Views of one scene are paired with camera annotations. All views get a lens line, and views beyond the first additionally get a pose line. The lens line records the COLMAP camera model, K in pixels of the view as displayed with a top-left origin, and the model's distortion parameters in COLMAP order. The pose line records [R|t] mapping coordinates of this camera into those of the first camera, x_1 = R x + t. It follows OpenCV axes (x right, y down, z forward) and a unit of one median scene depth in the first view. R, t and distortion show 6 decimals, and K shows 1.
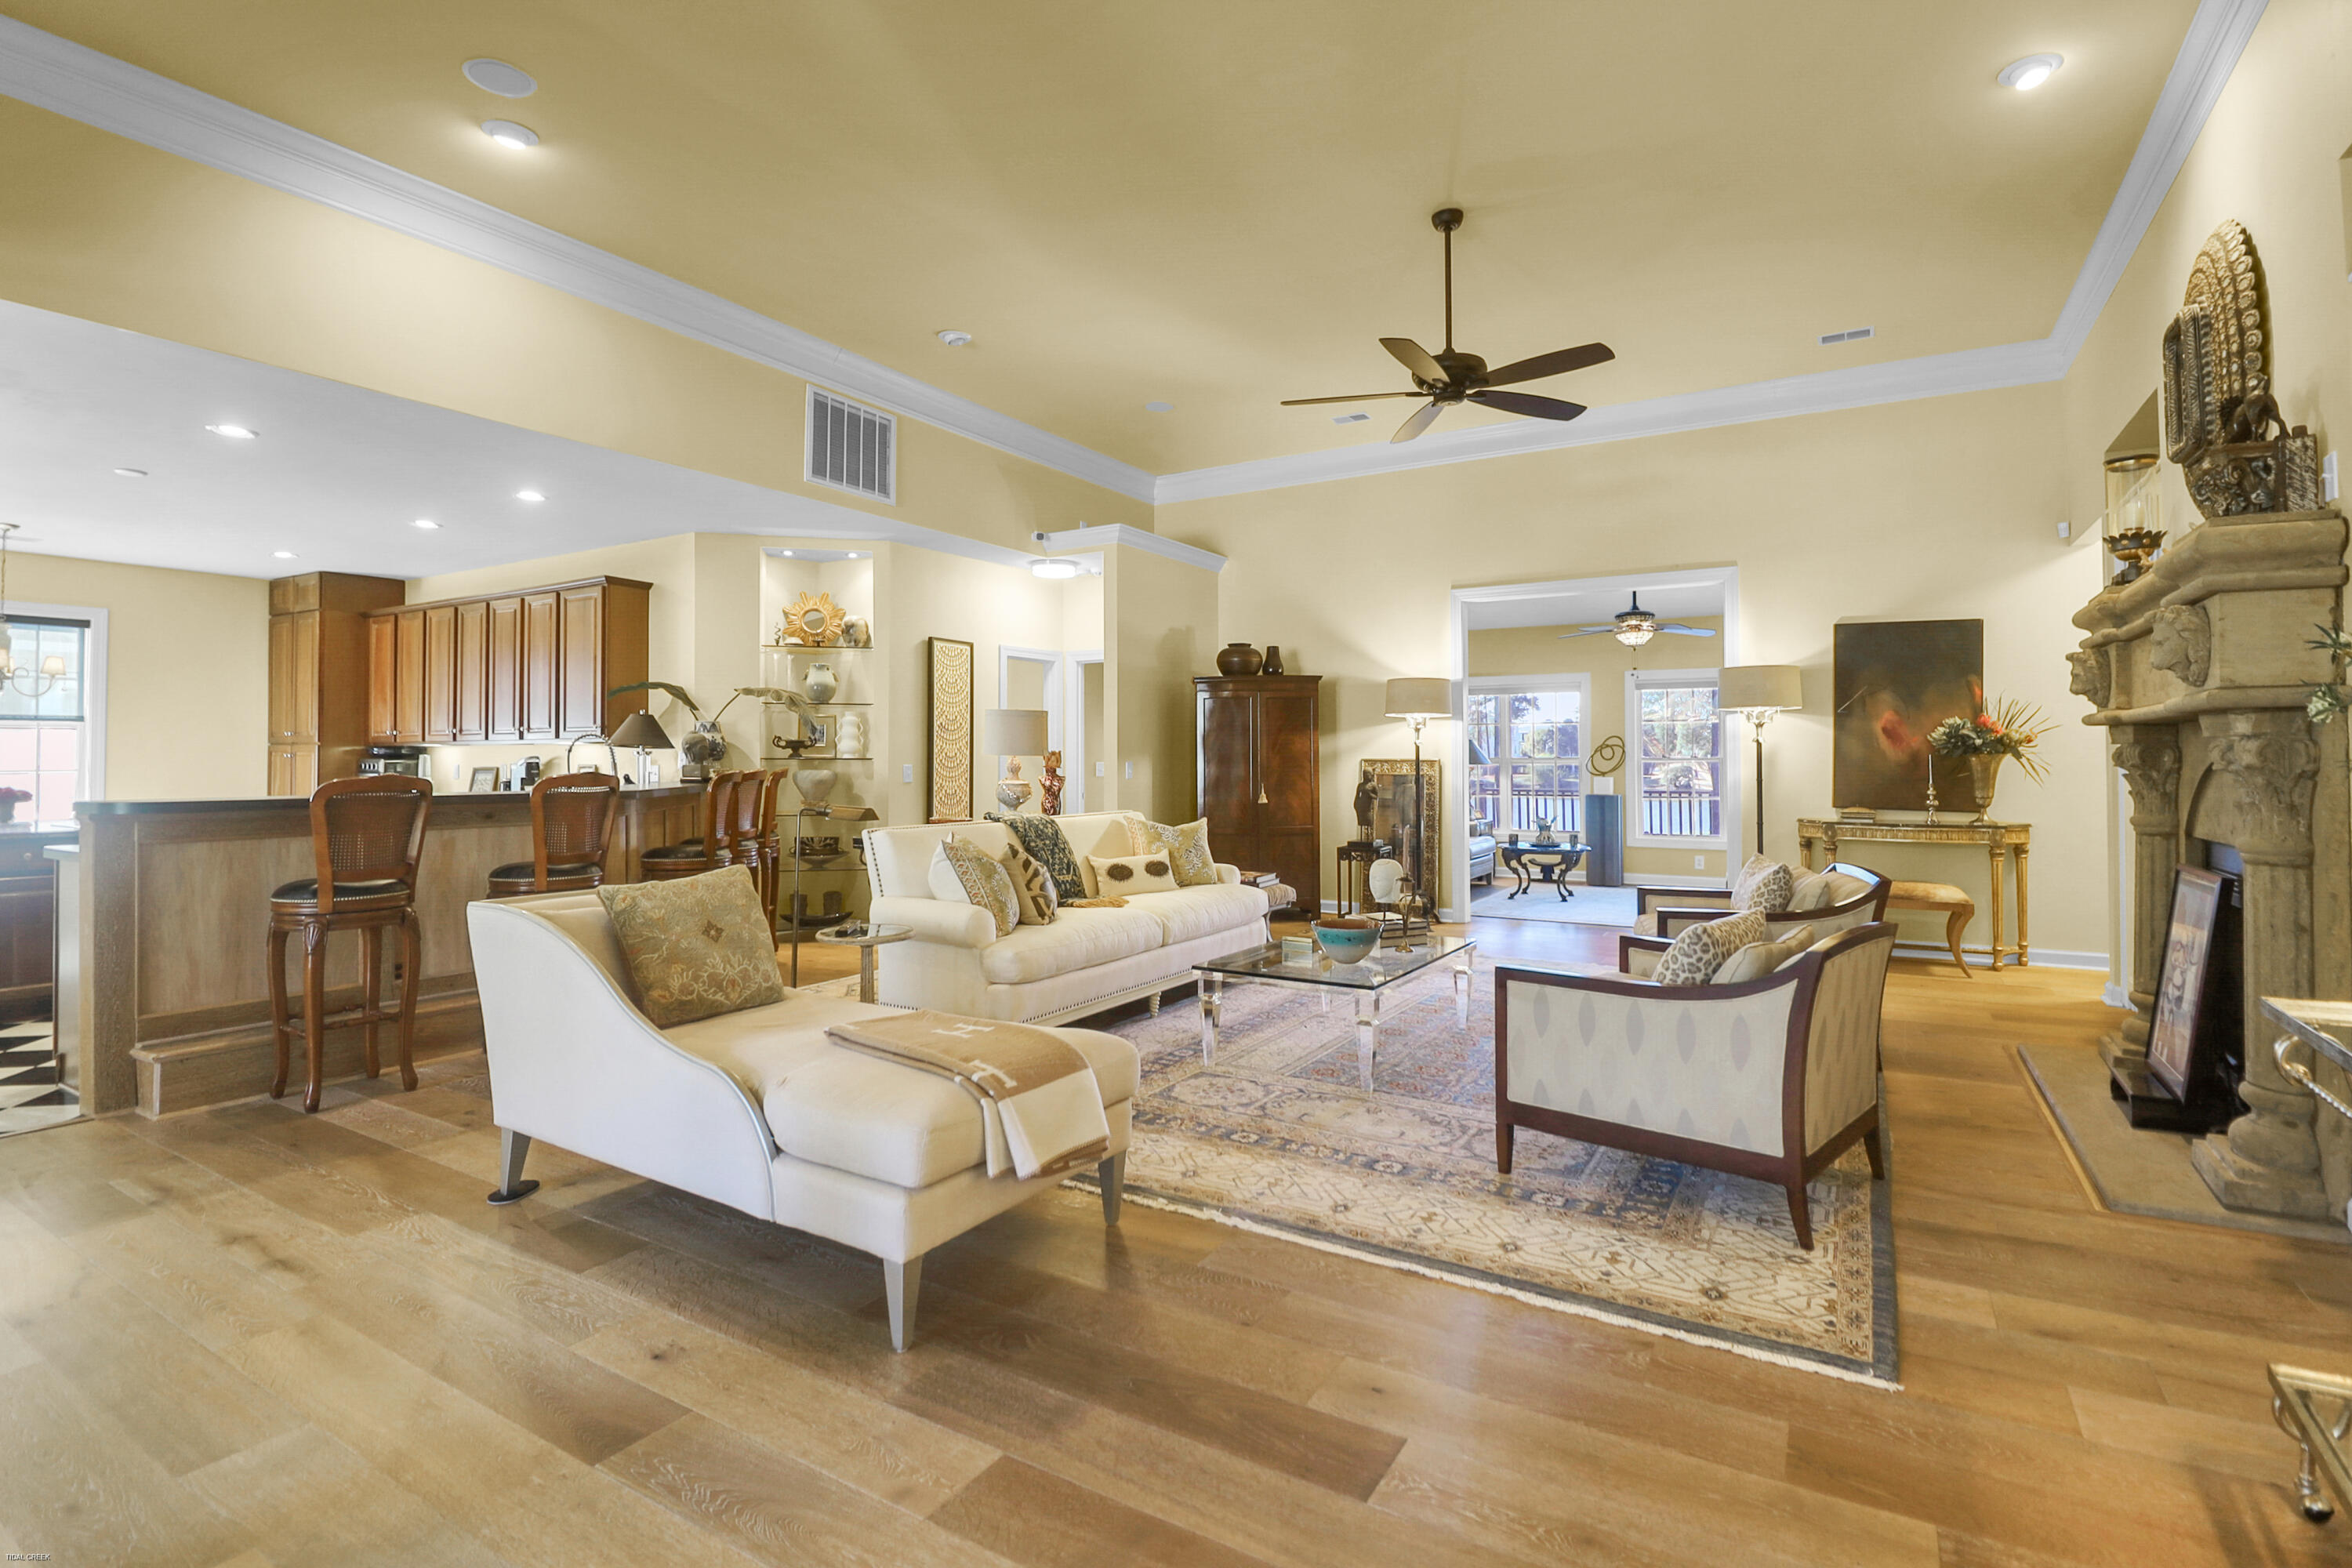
lens RADIAL K [[1116.7, 0, 1180.8], [0, 1116.7, 740.6], [0, 0, 1]] dist [-0.009083, -0.006514]
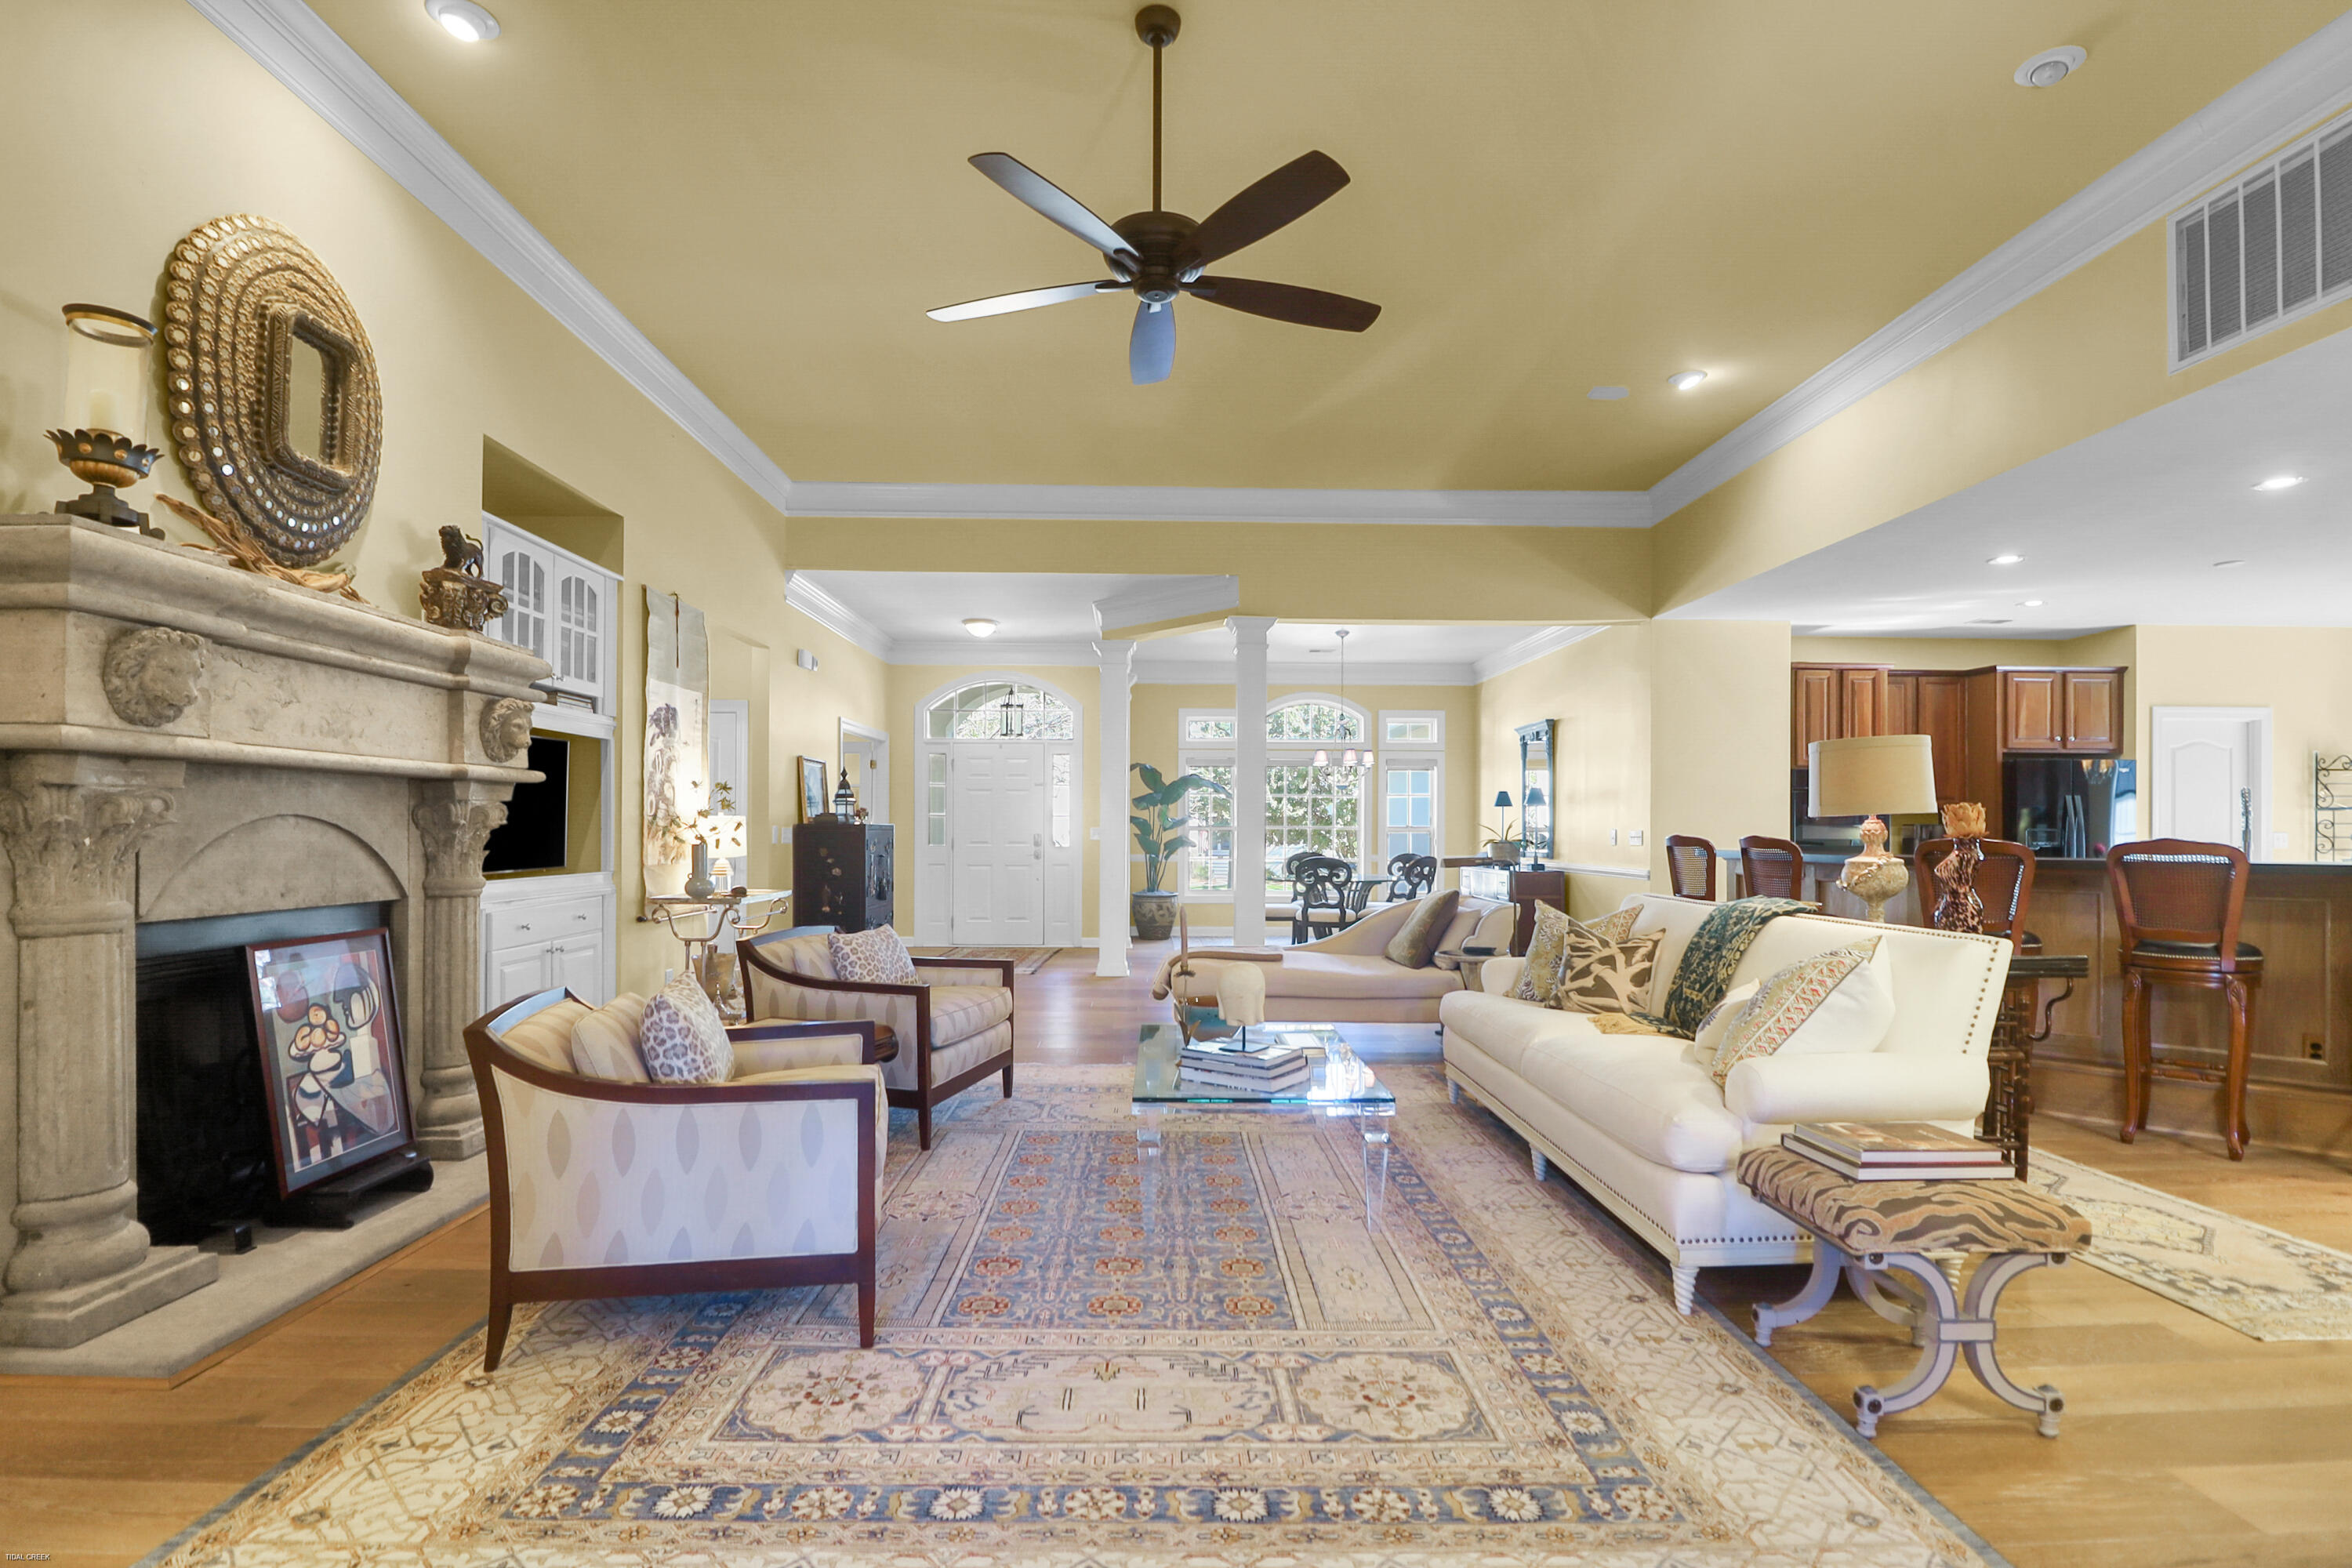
lens RADIAL K [[1116.7, 0, 1155.2], [0, 1116.7, 825.7], [0, 0, 1]] dist [-0.009083, -0.006514]
pose [[-0.848863, -0.004930, -0.528591, 0.430884], [0.006528, 0.999783, -0.019807, 0.024744], [0.528573, -0.020264, -0.848646, 1.121947]]
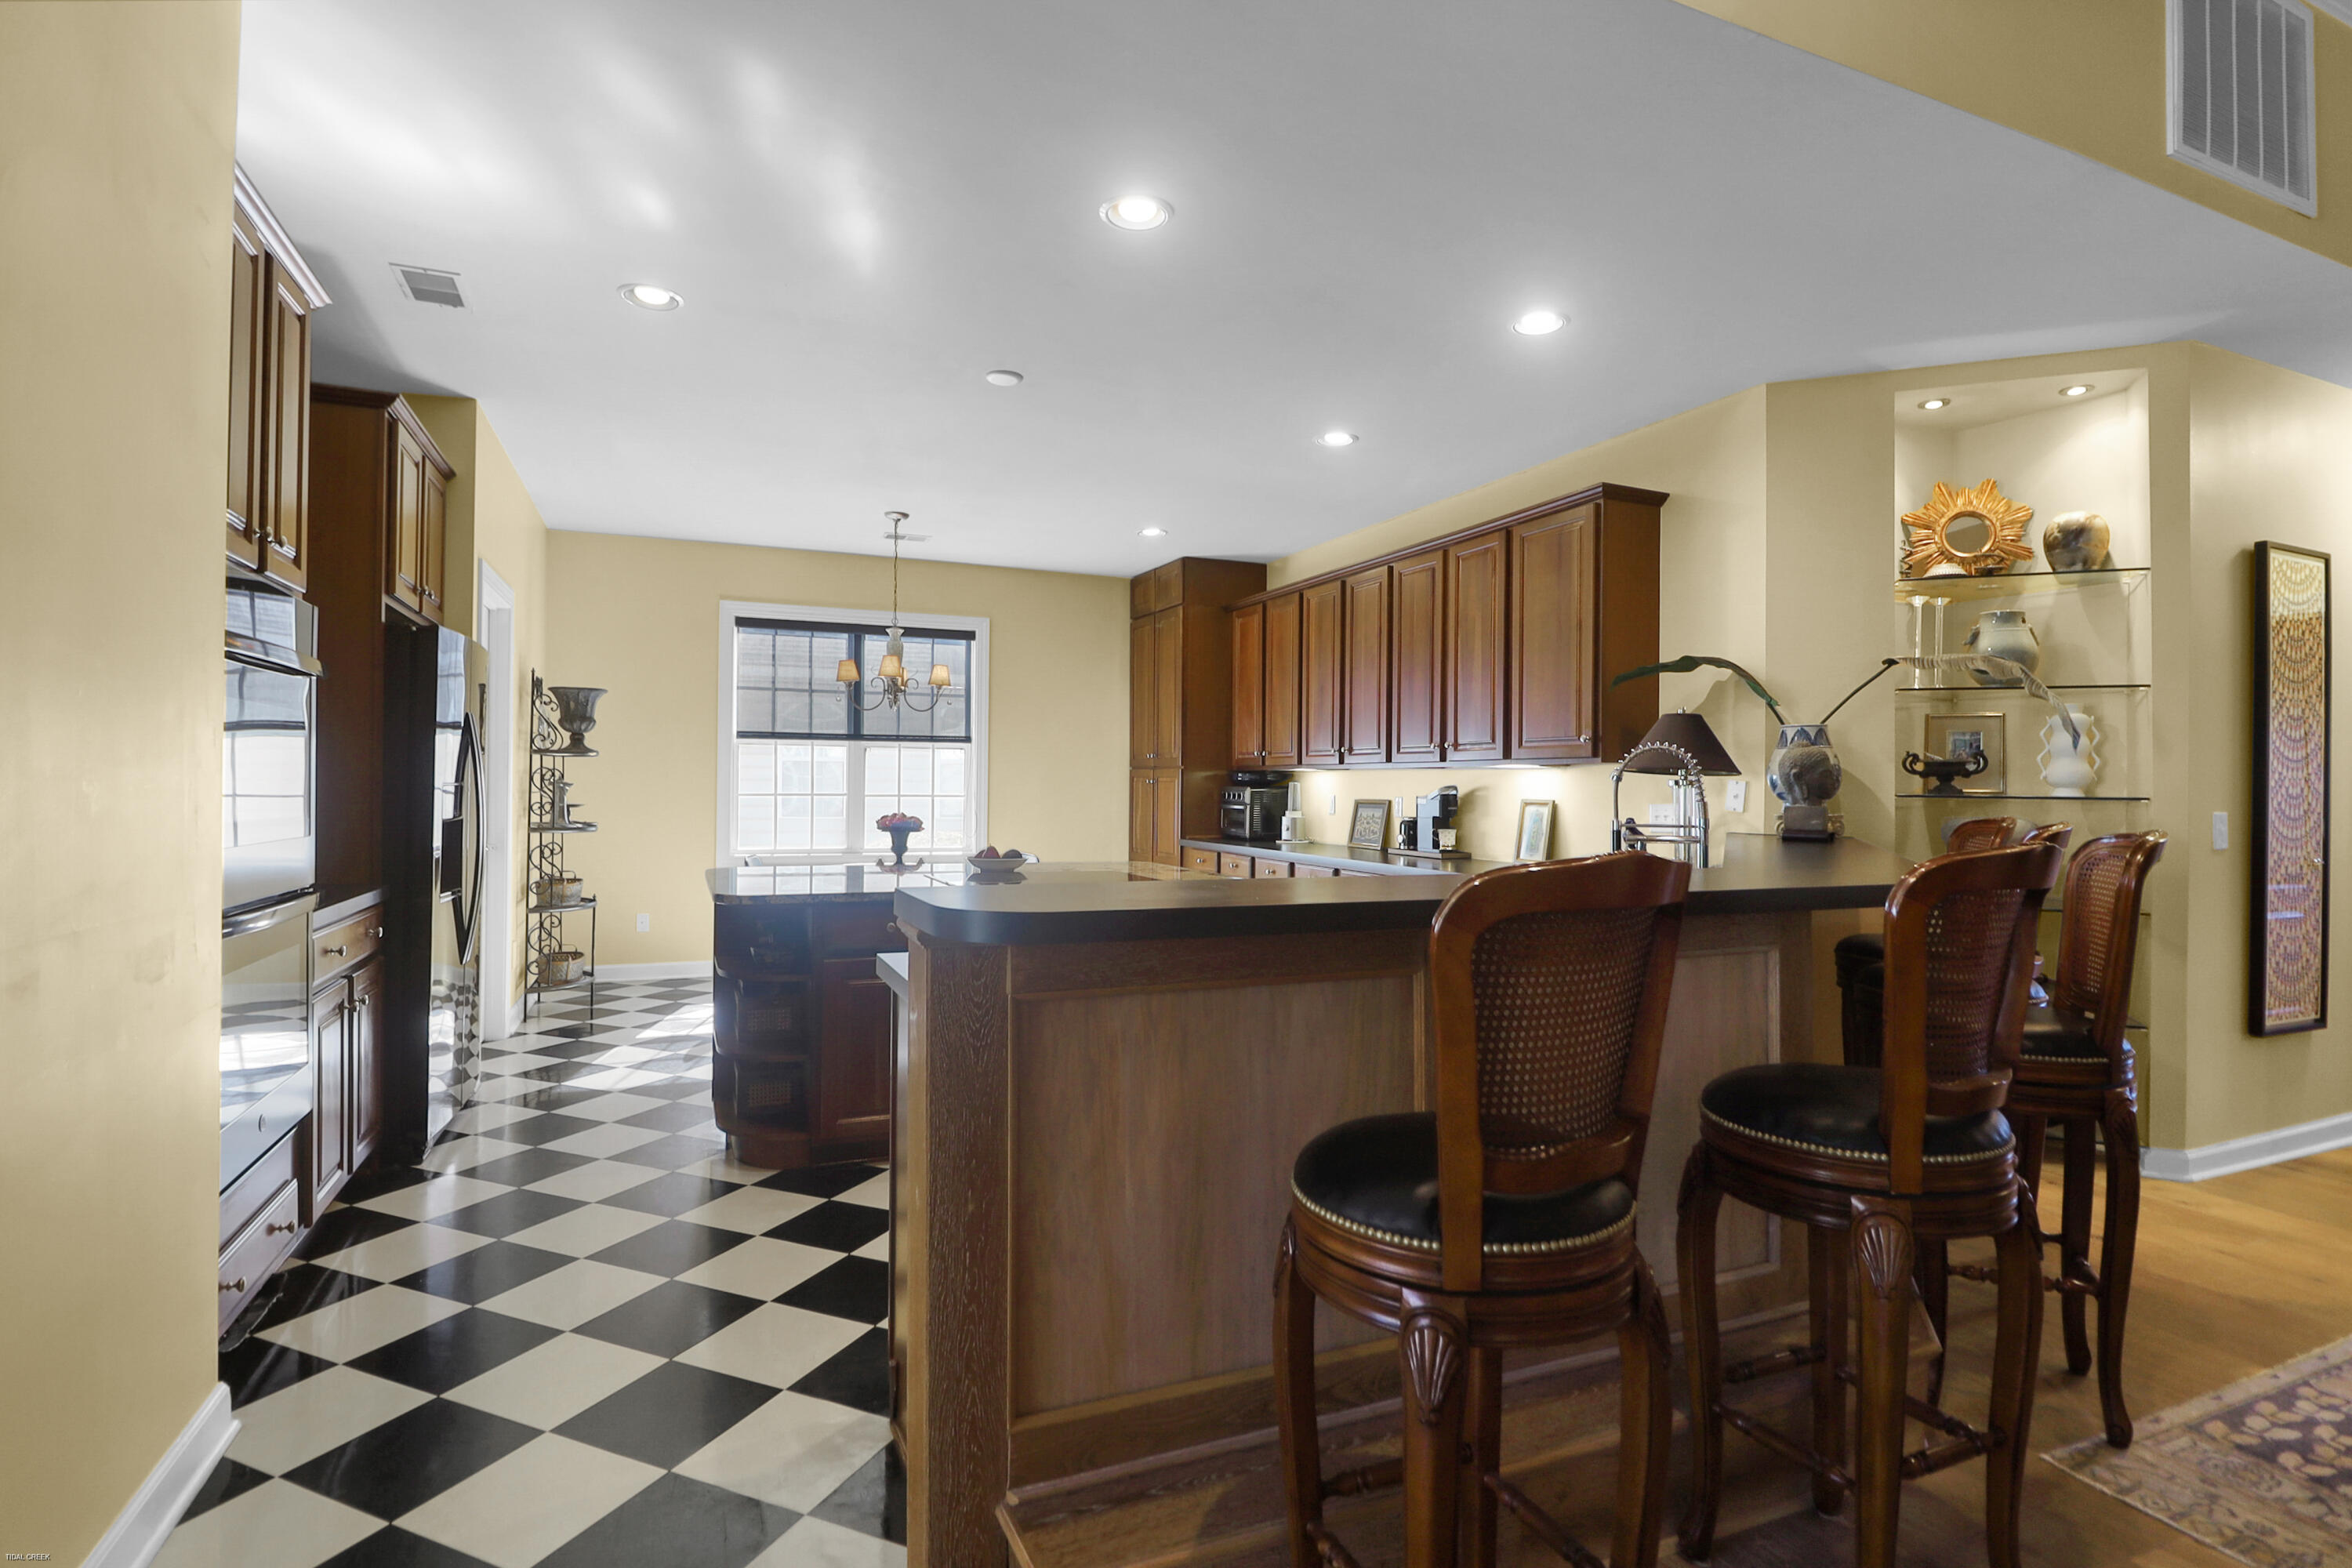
lens RADIAL K [[1151.4, 0, 1181.0], [0, 1151.4, 788.7], [0, 0, 1]] dist [0.005336, 0.000627]
pose [[0.816215, 0.010968, -0.577644, -0.357410], [-0.000809, 0.999841, 0.017841, 0.004314], [0.577747, -0.014095, 0.816094, 0.378555]]
